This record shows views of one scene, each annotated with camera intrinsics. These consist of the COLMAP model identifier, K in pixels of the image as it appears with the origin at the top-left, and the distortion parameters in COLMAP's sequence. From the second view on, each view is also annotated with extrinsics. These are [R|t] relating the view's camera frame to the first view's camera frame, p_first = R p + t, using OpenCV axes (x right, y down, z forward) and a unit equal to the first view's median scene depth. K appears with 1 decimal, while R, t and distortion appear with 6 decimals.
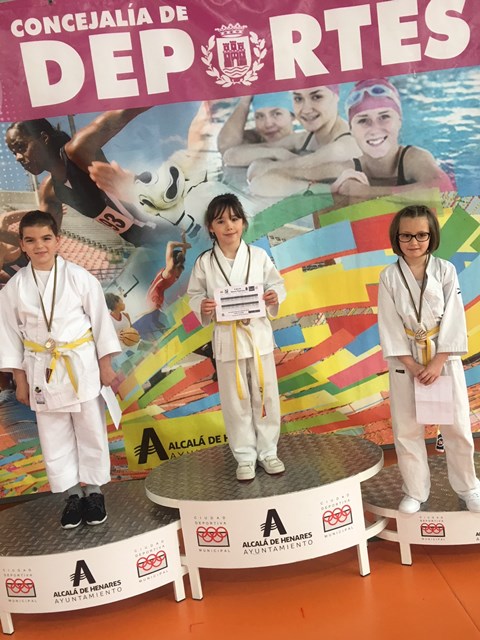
lens RADIAL K [[672.2, 0, 238.3], [0, 672.2, 323.5], [0, 0, 1]] dist [0.044004, 0.000000]
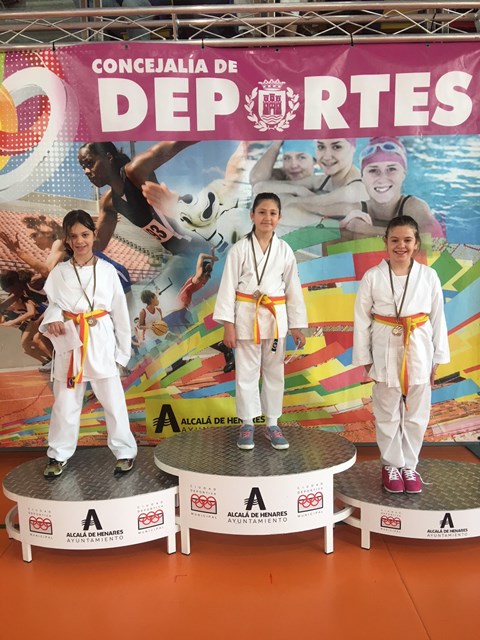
lens RADIAL K [[535.9, 0, 235.7], [0, 535.9, 322.4], [0, 0, 1]] dist [0.076476, -0.117468]
pose [[0.992254, 0.115786, -0.044998, 0.017574], [-0.115930, 0.993257, -0.000613, -0.005513], [0.044624, 0.005825, 0.998987, 0.038640]]
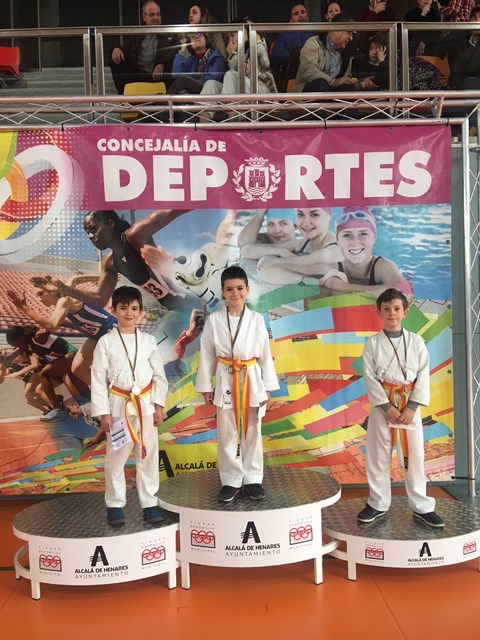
lens RADIAL K [[535.9, 0, 235.1], [0, 535.9, 324.9], [0, 0, 1]] dist [0.076476, -0.117468]
pose [[0.994525, 0.103366, -0.015315, -0.002572], [-0.104383, 0.989505, -0.099917, 0.006858], [0.004827, 0.100969, 0.994878, -0.049238]]
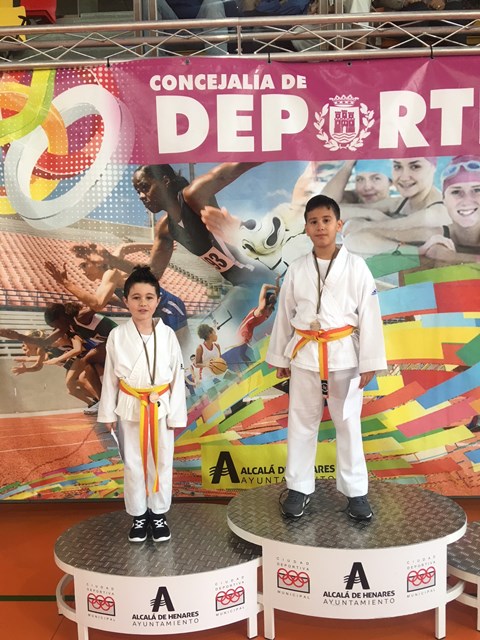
lens RADIAL K [[535.9, 0, 237.0], [0, 535.9, 322.5], [0, 0, 1]] dist [0.076476, -0.117468]
pose [[0.991399, 0.110356, -0.070359, -0.079495], [-0.114101, 0.992127, -0.051626, -0.008824], [0.064108, 0.059210, 0.996185, 0.129265]]
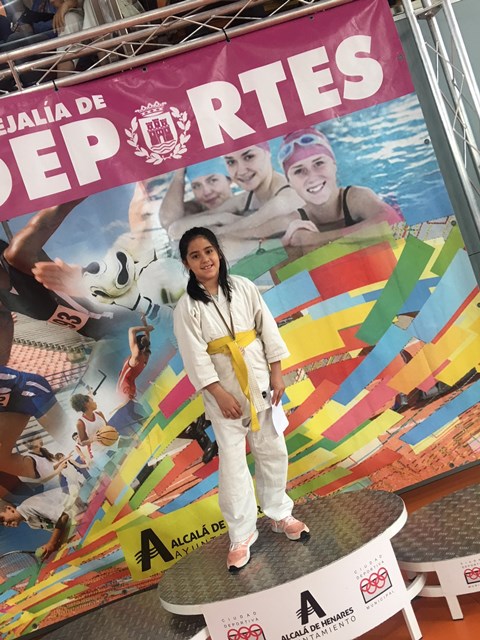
lens RADIAL K [[672.2, 0, 233.4], [0, 672.2, 320.8], [0, 0, 1]] dist [0.044004, 0.000000]
pose [[0.976823, -0.201439, 0.072386, -0.026633], [0.208140, 0.972807, -0.101609, -0.004236], [-0.049950, 0.114320, 0.992187, 0.044068]]
